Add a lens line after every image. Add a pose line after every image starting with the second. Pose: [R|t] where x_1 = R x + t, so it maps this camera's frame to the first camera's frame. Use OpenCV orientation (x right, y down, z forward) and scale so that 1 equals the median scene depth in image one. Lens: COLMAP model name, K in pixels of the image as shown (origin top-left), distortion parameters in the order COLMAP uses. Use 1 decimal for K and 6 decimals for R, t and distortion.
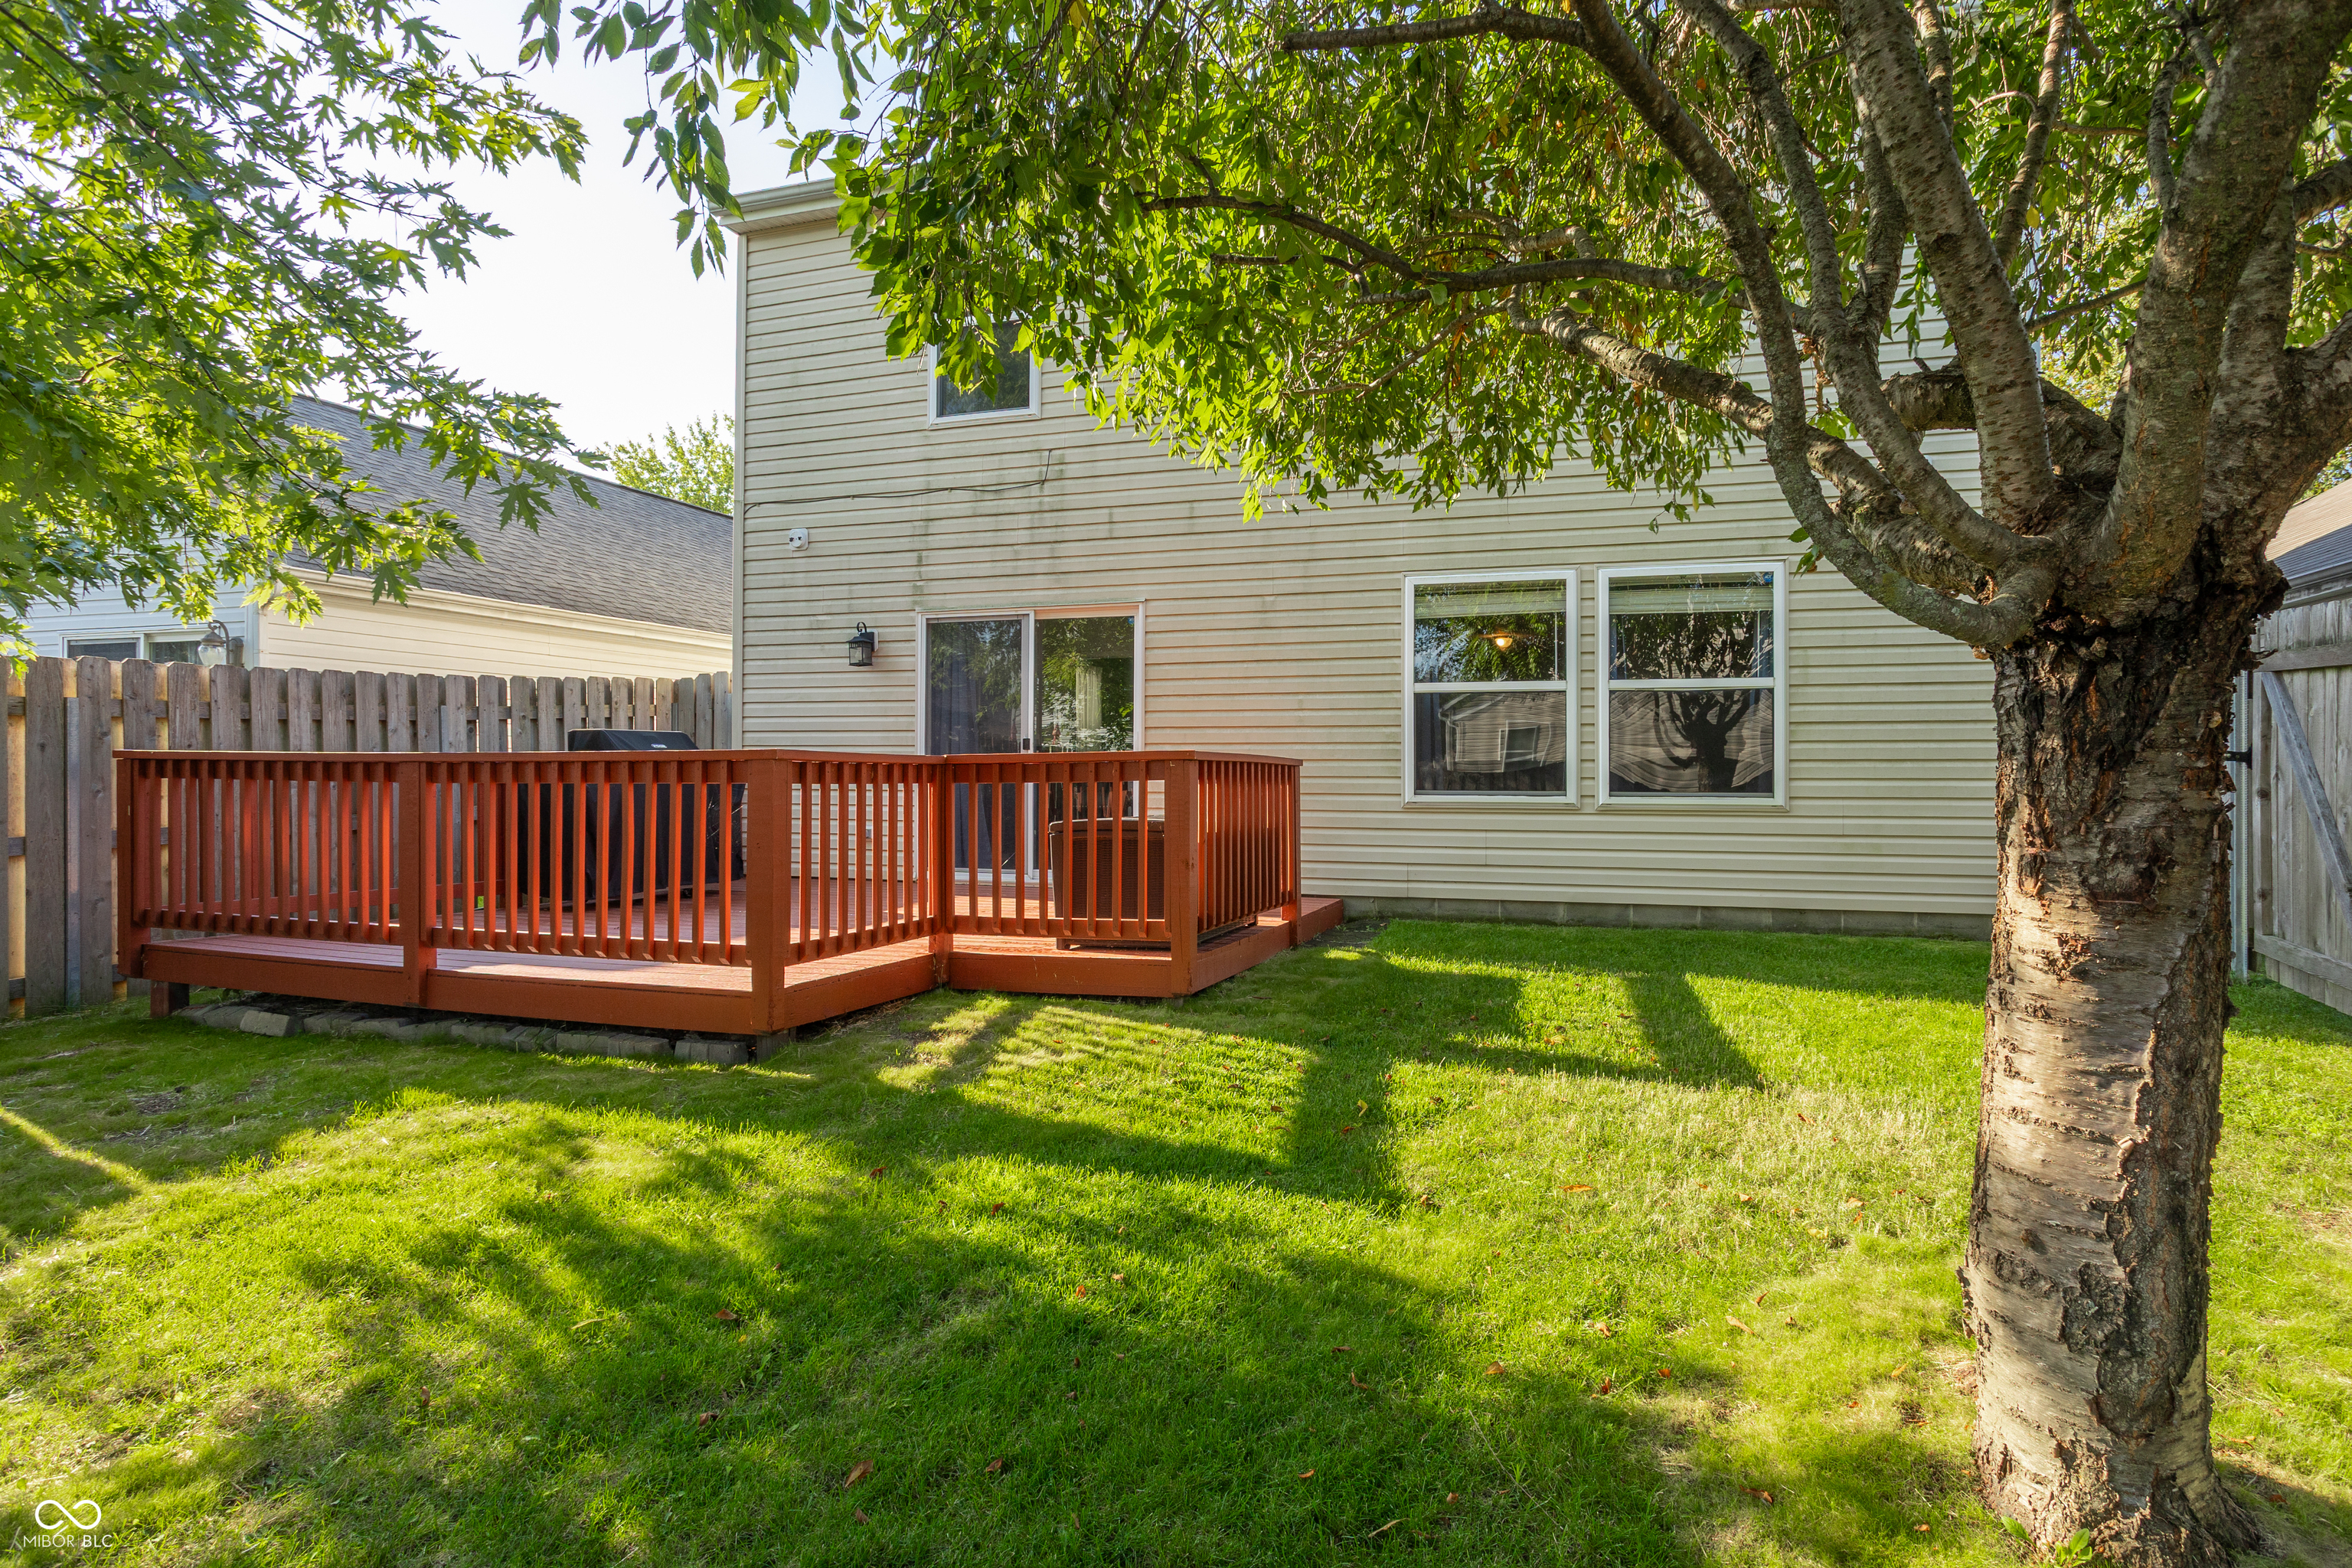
lens RADIAL K [[1190.1, 0, 1189.4], [0, 1190.1, 763.0], [0, 0, 1]] dist [-0.013795, 0.002778]
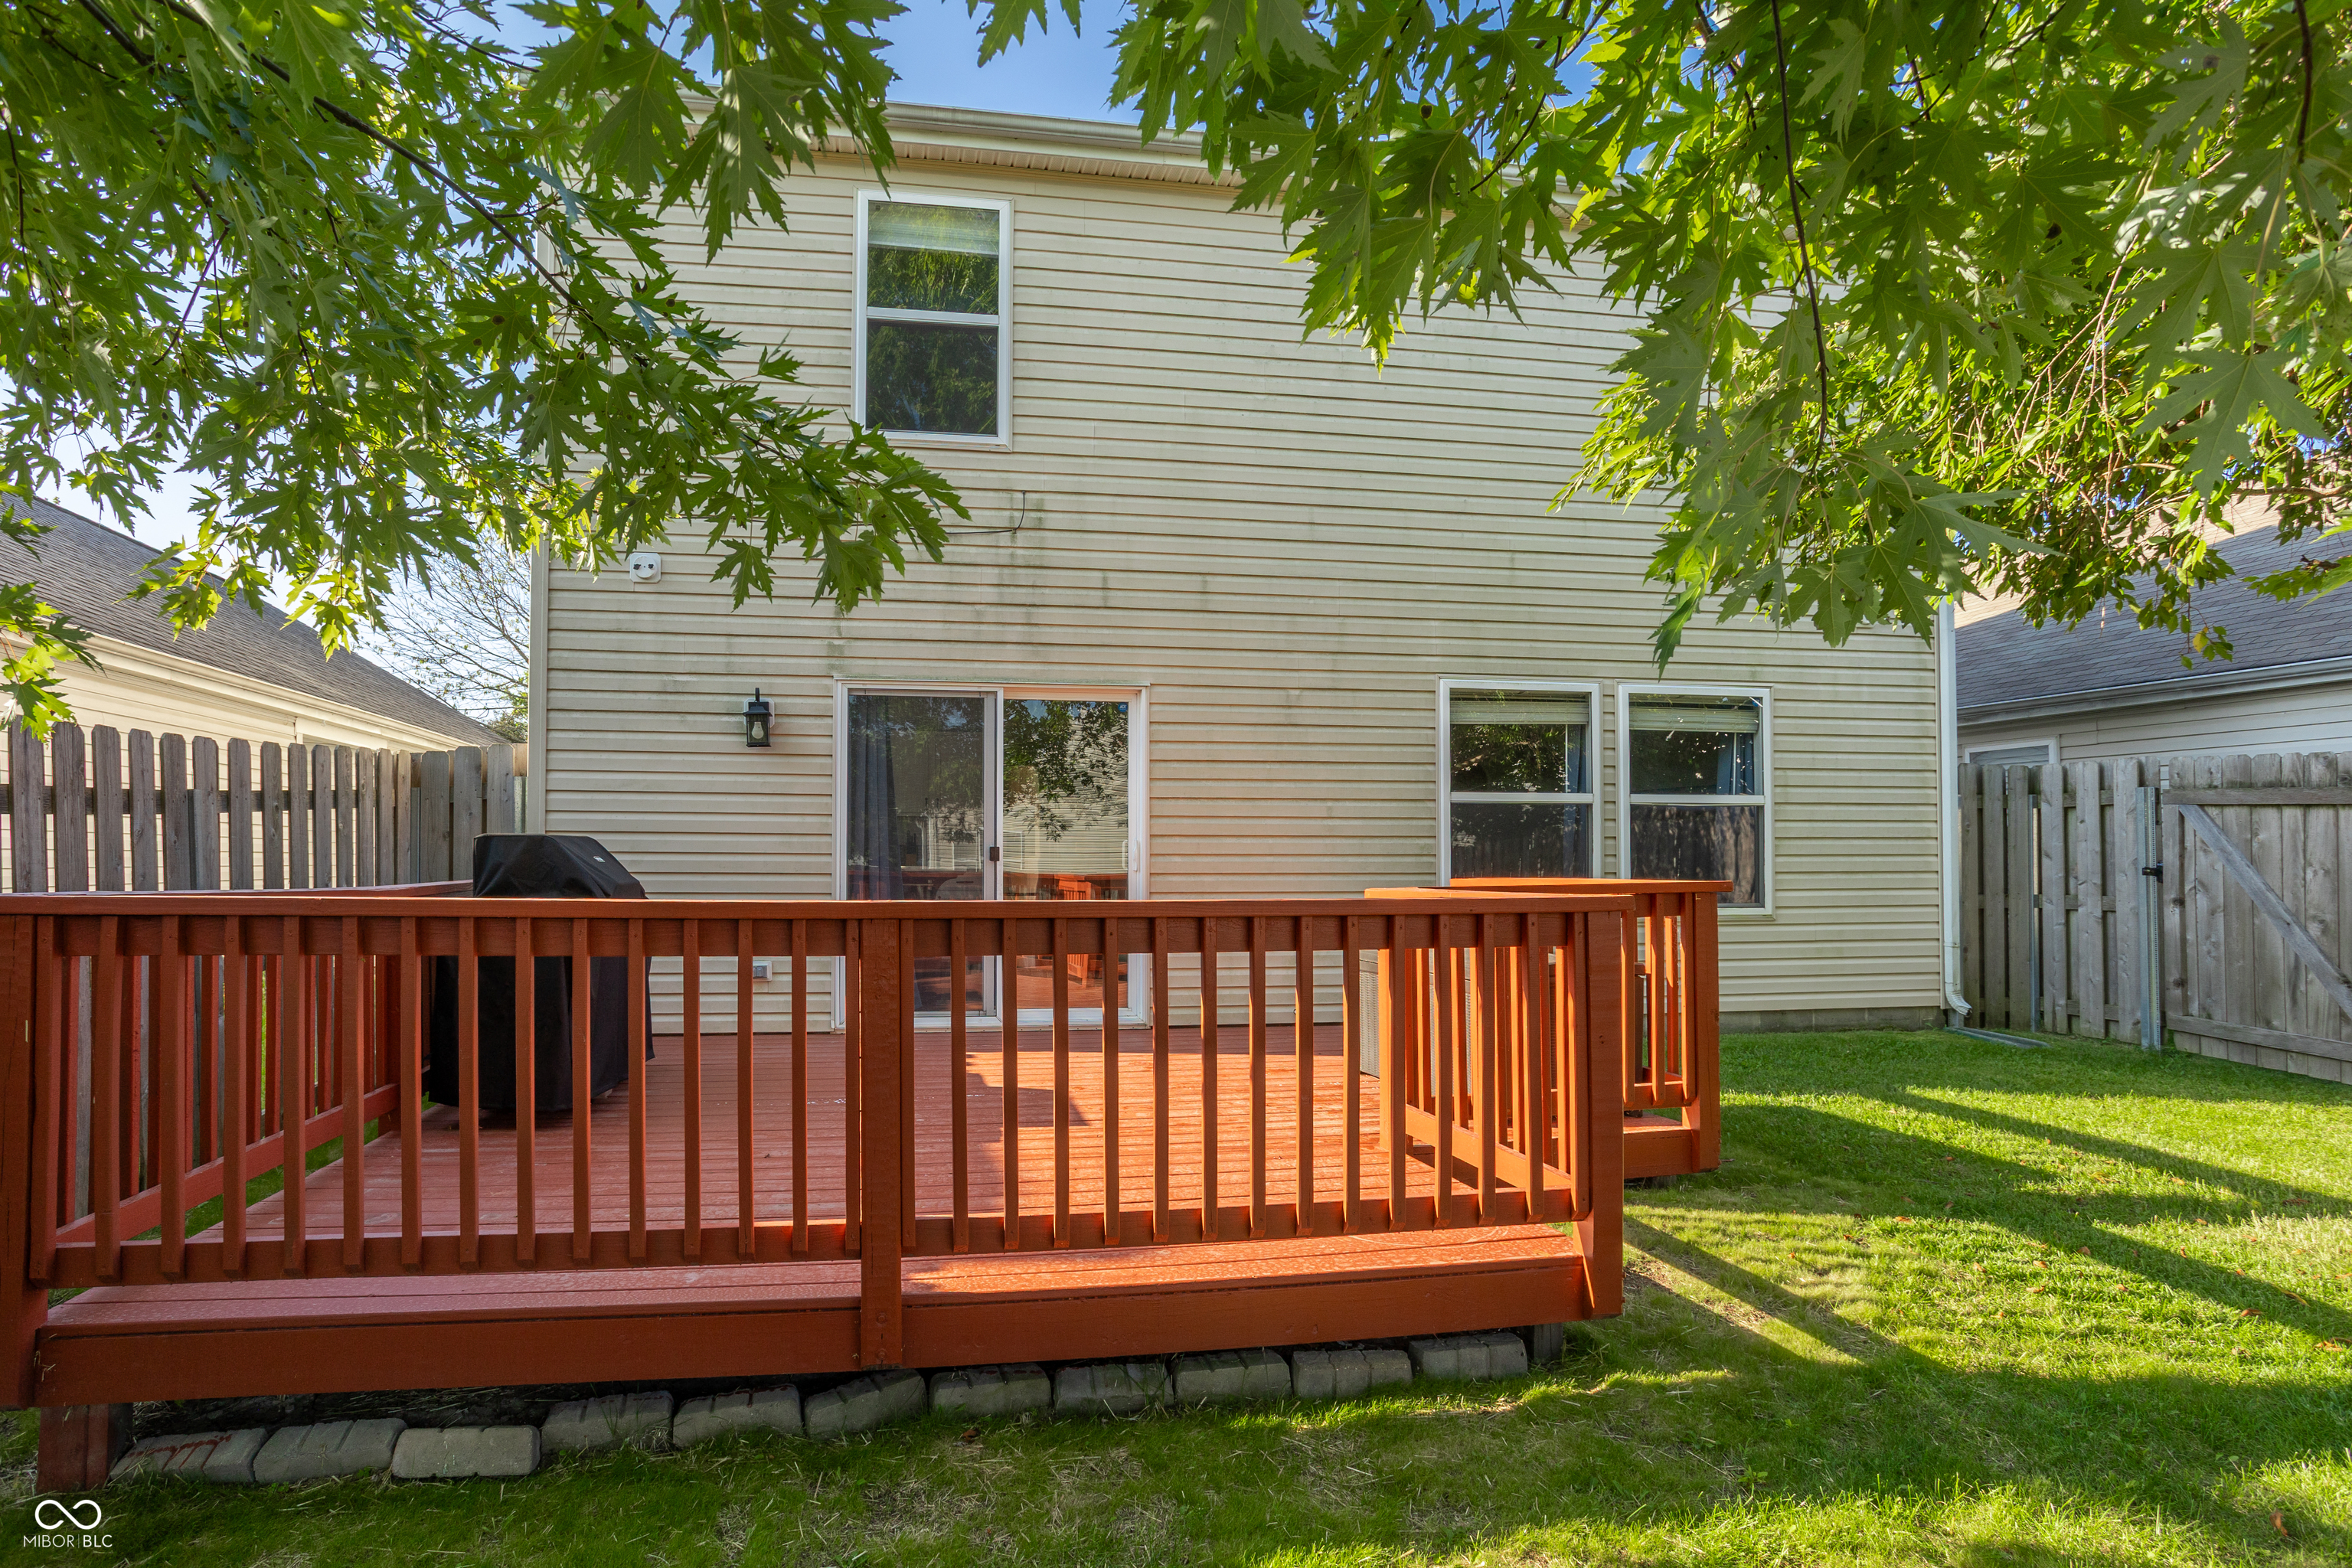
lens RADIAL K [[1190.1, 0, 1025.3], [0, 1190.1, 832.9], [0, 0, 1]] dist [-0.013795, 0.002778]
pose [[0.896687, 0.007461, 0.442602, -0.559388], [-0.001305, 0.999898, -0.014211, -0.021302], [-0.442663, 0.012166, 0.896605, 0.318978]]
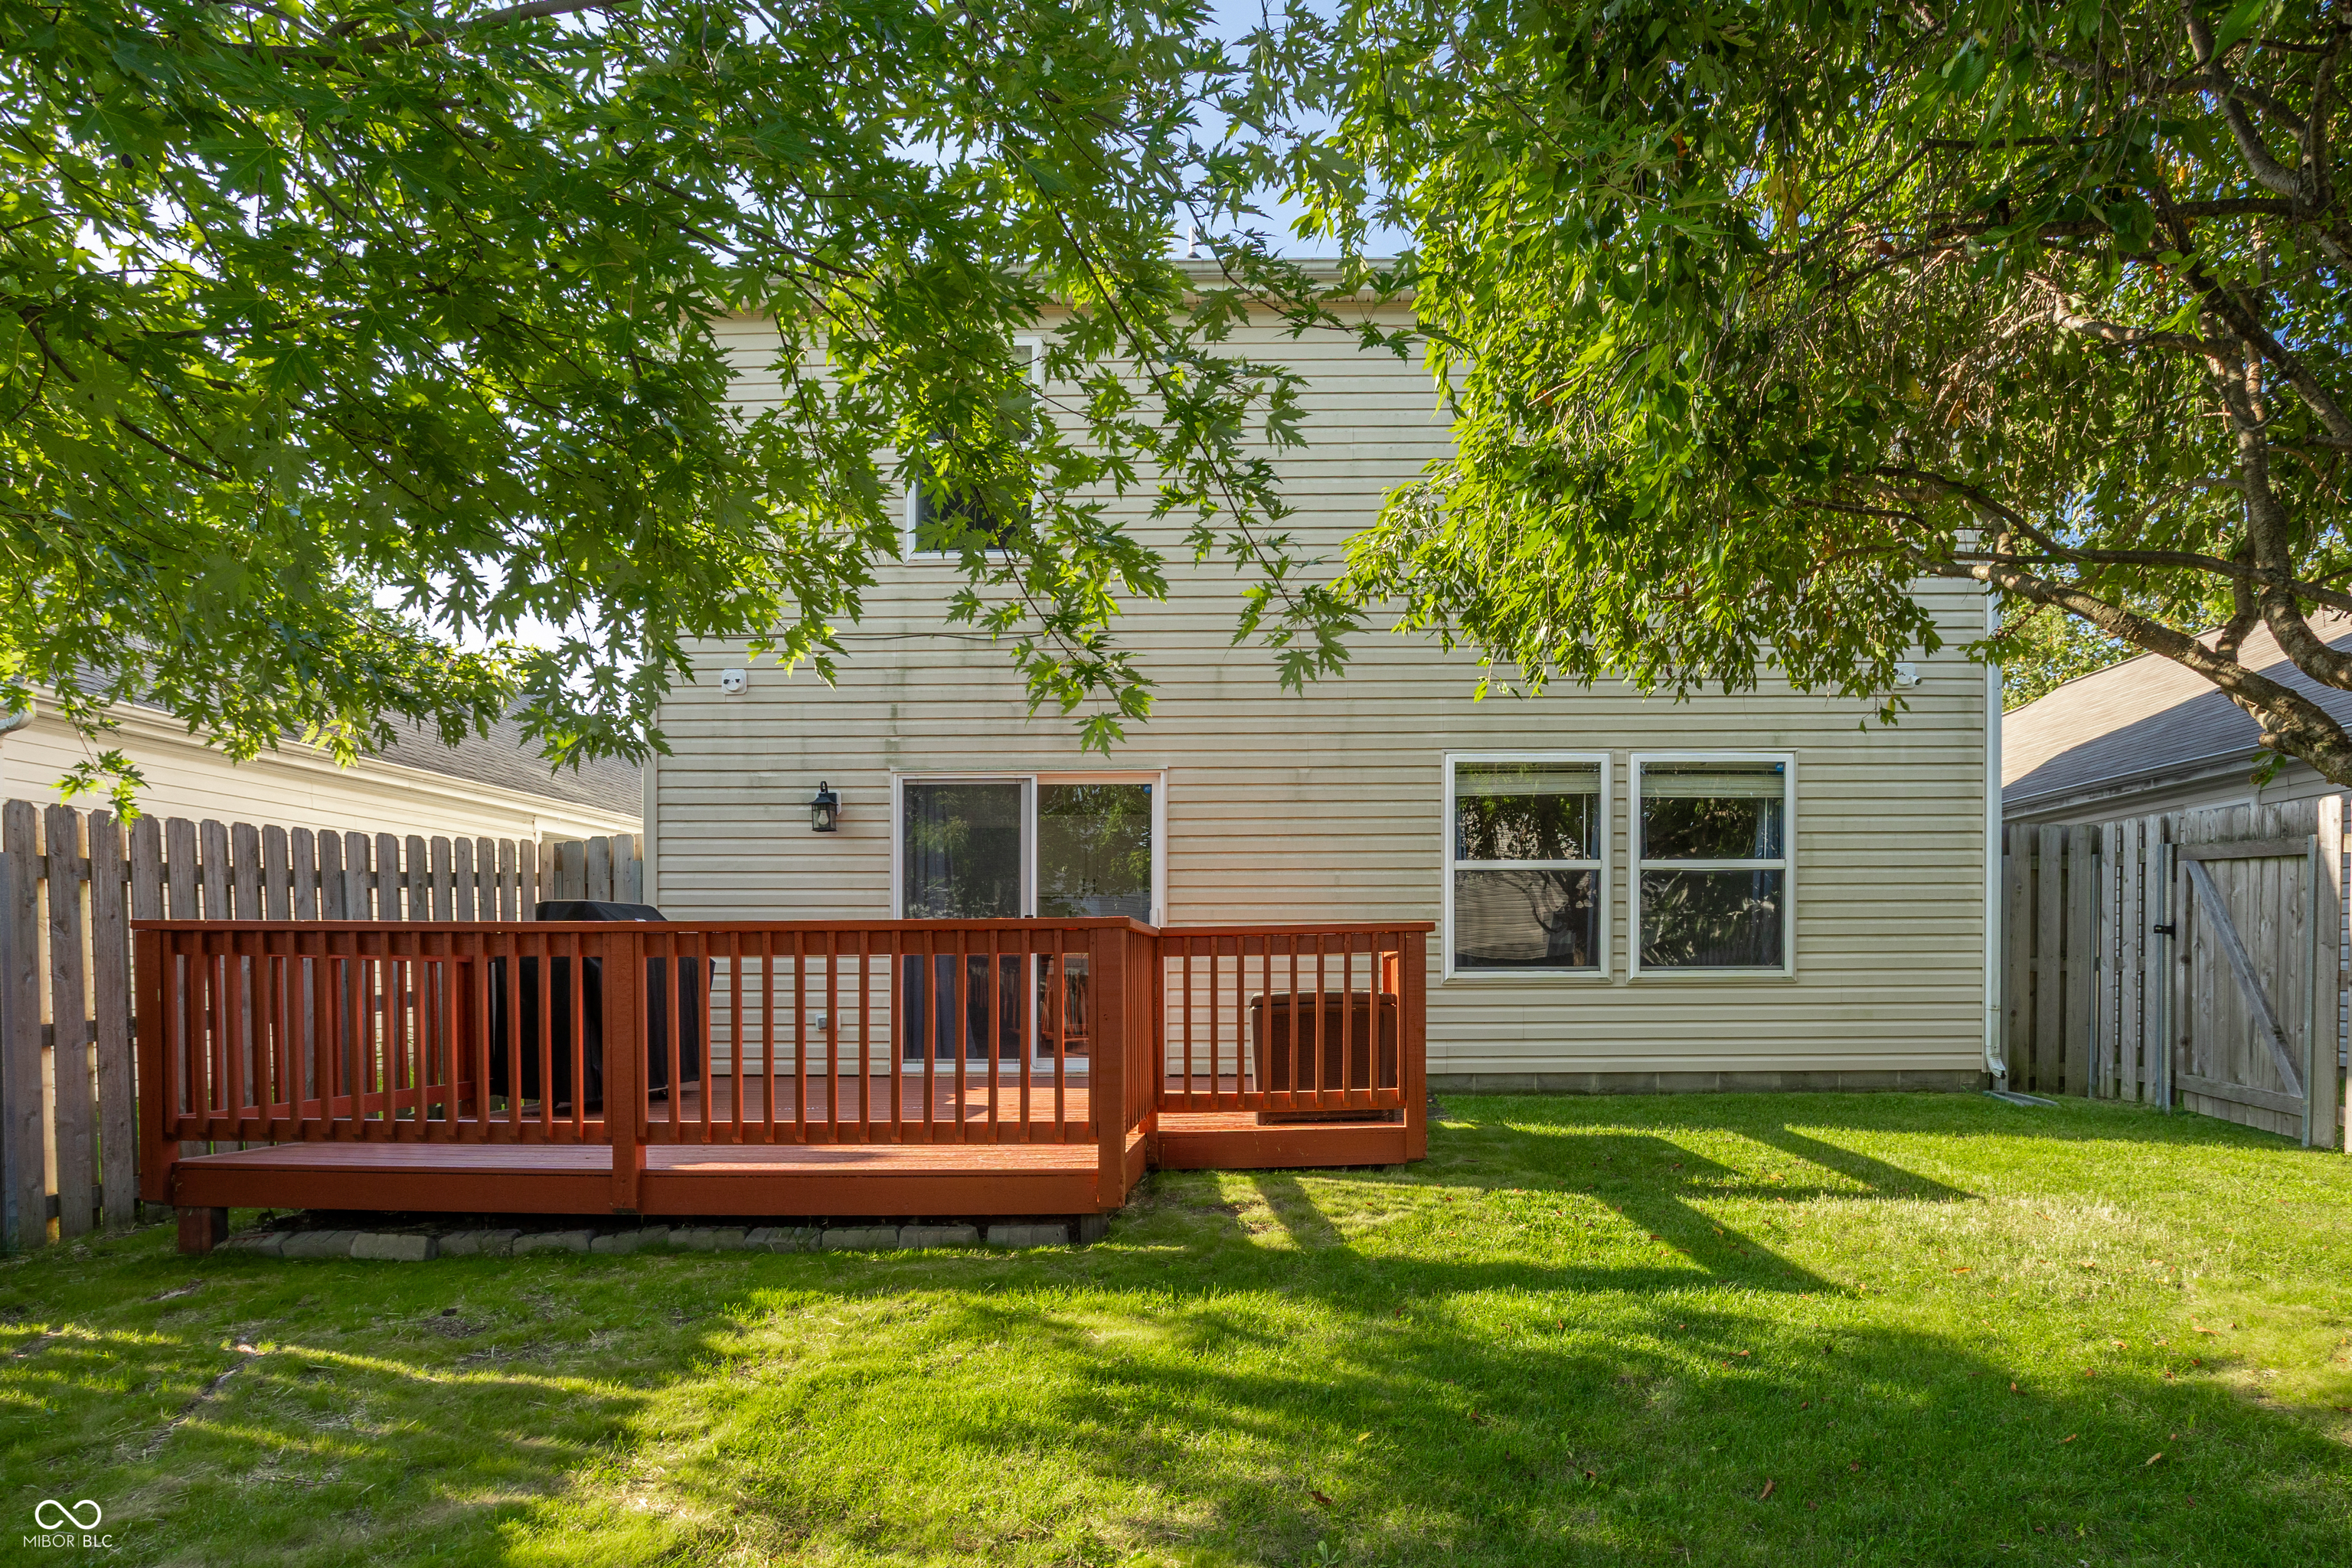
lens RADIAL K [[1364.6, 0, 1219.4], [0, 1364.6, 981.6], [0, 0, 1]] dist [-0.018036, -0.000253]
pose [[0.960067, -0.010520, 0.279572, -0.342535], [0.004612, 0.999752, 0.021783, 0.010114], [-0.279732, -0.019624, 0.959878, -0.055188]]
